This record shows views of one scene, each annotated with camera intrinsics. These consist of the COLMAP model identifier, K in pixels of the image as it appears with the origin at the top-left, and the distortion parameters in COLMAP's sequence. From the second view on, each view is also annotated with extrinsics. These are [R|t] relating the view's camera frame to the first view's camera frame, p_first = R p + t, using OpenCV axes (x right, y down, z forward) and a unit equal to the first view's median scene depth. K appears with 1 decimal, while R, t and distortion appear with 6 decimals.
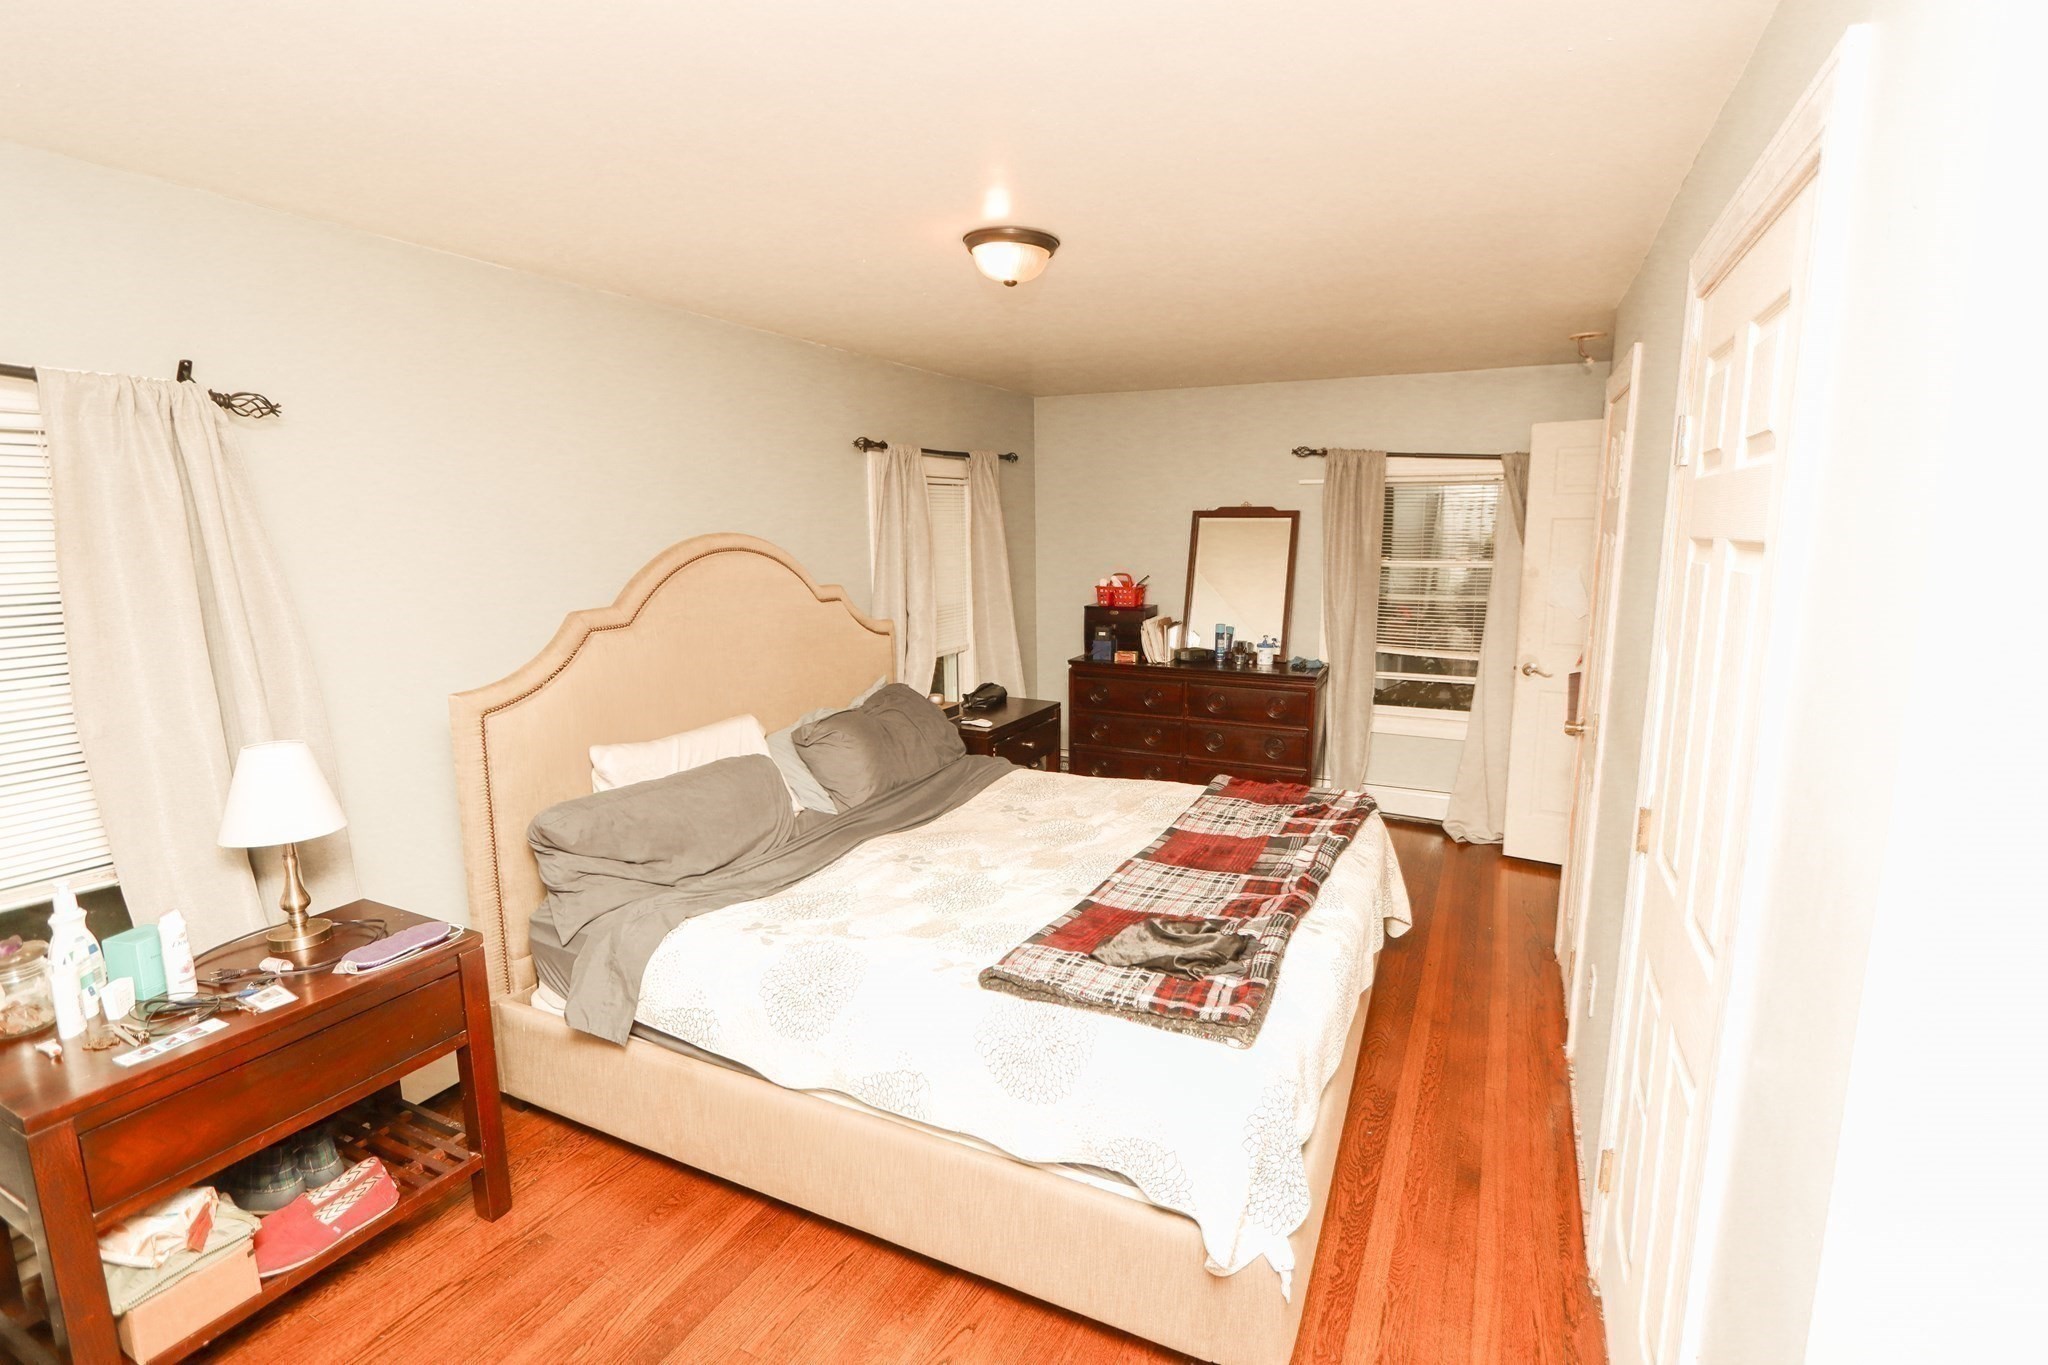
lens RADIAL K [[944.4, 0, 1048.2], [0, 944.4, 681.0], [0, 0, 1]] dist [-0.013663, 0.000050]
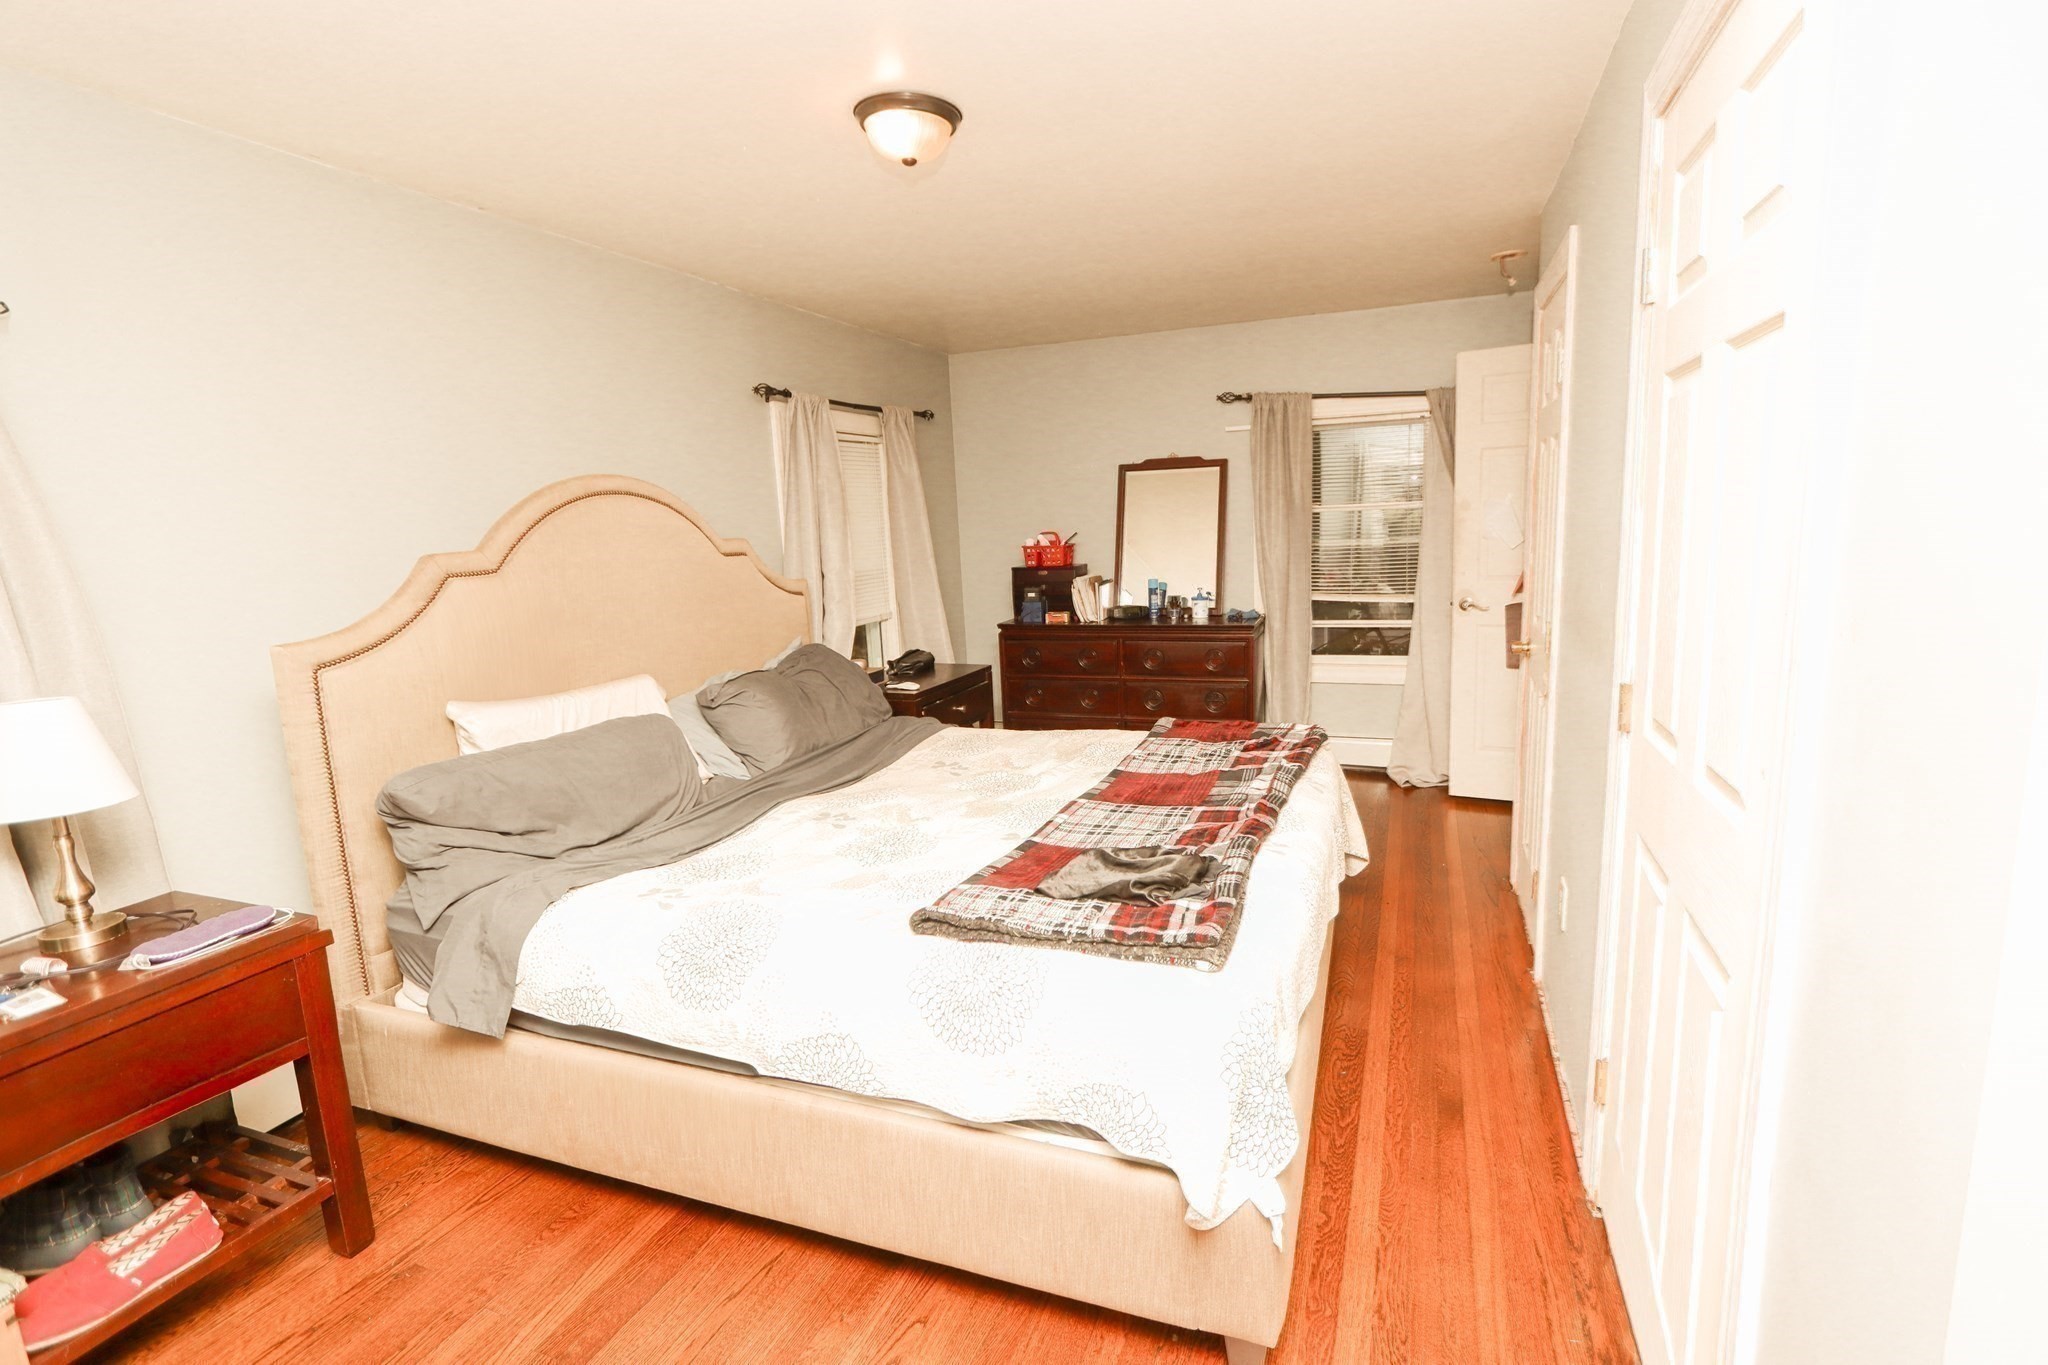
lens RADIAL K [[944.9, 0, 1057.4], [0, 944.9, 678.0], [0, 0, 1]] dist [-0.016967, 0.002553]
pose [[0.995400, -0.051115, 0.081037, 0.002662], [0.051246, 0.998686, 0.000470, 0.079894], [-0.080955, 0.003685, 0.996711, 0.096677]]
